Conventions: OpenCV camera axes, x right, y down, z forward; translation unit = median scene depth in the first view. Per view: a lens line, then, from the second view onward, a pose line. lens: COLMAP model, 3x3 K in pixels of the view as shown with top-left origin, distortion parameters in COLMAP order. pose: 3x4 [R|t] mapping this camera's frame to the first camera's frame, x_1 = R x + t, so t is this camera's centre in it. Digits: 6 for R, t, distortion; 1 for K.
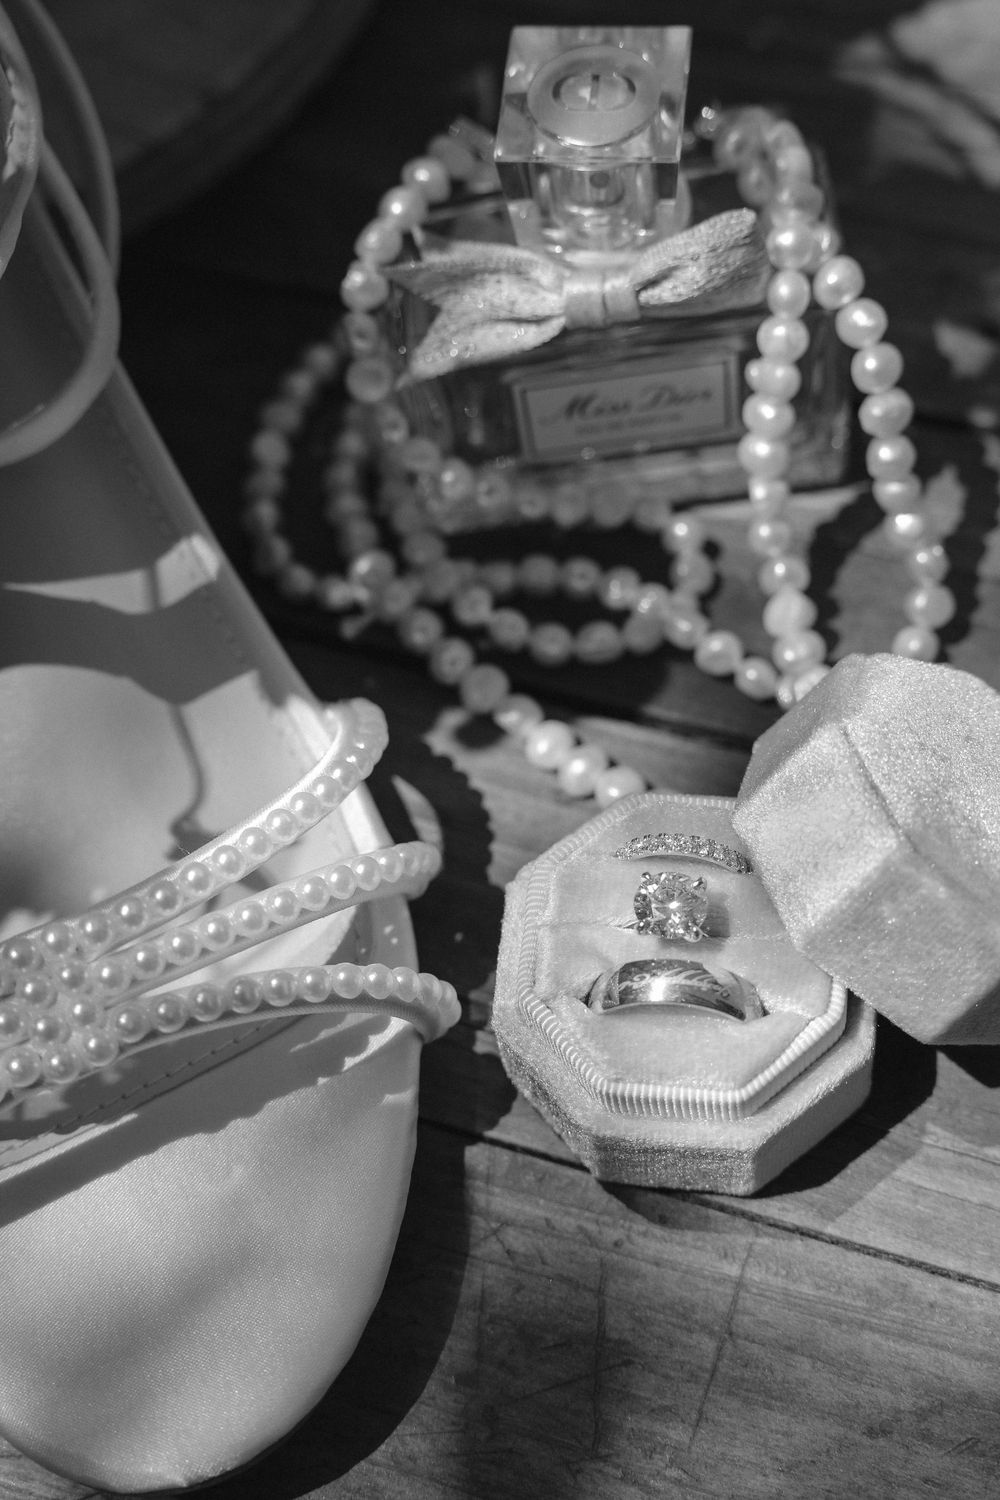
lens RADIAL K [[2215.3, 0, 498.4], [0, 2215.3, 749.3], [0, 0, 1]] dist [0.043306, 0.000000]
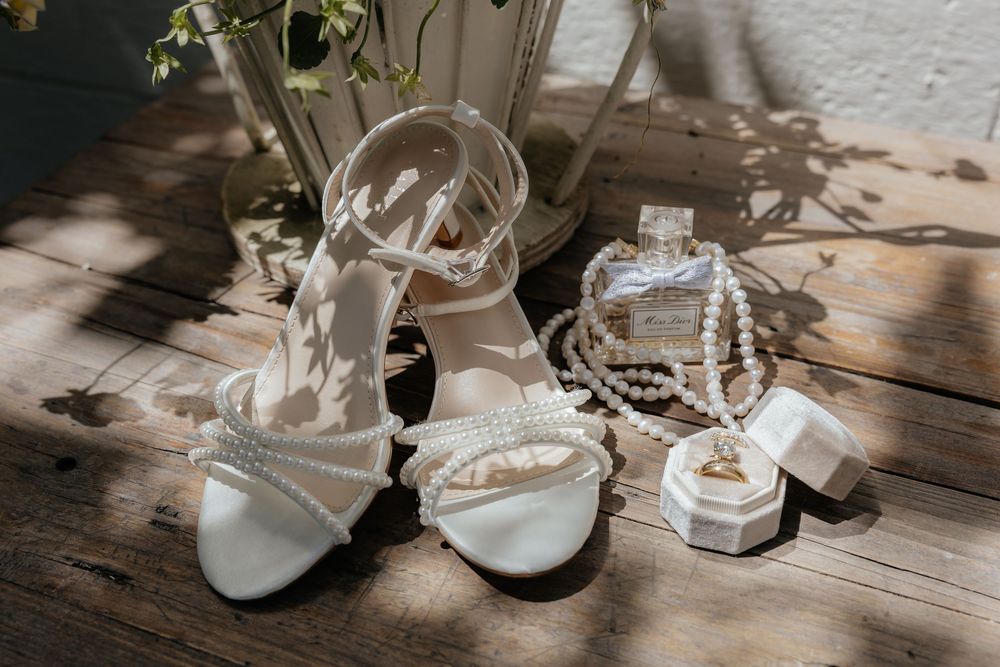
lens RADIAL K [[1113.1, 0, 502.4], [0, 1113.1, 334.7], [0, 0, 1]] dist [-0.008599, 0.000000]
pose [[0.994831, 0.101000, -0.010453, -0.166786], [-0.097417, 0.920327, -0.378824, 0.527942], [-0.028641, 0.377884, 0.925410, -0.515427]]
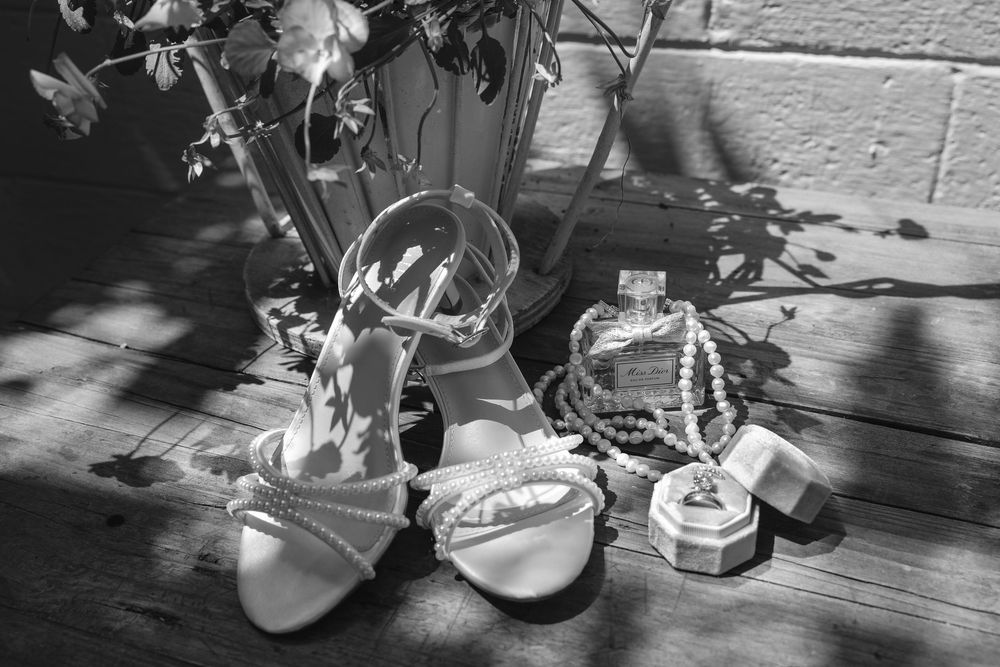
lens RADIAL K [[1051.6, 0, 498.8], [0, 1051.6, 337.0], [0, 0, 1]] dist [-0.014031, 0.000000]
pose [[0.998116, 0.060354, -0.011061, -0.174469], [-0.059130, 0.897945, -0.436116, 0.588257], [-0.016389, 0.435949, 0.899822, -0.601750]]
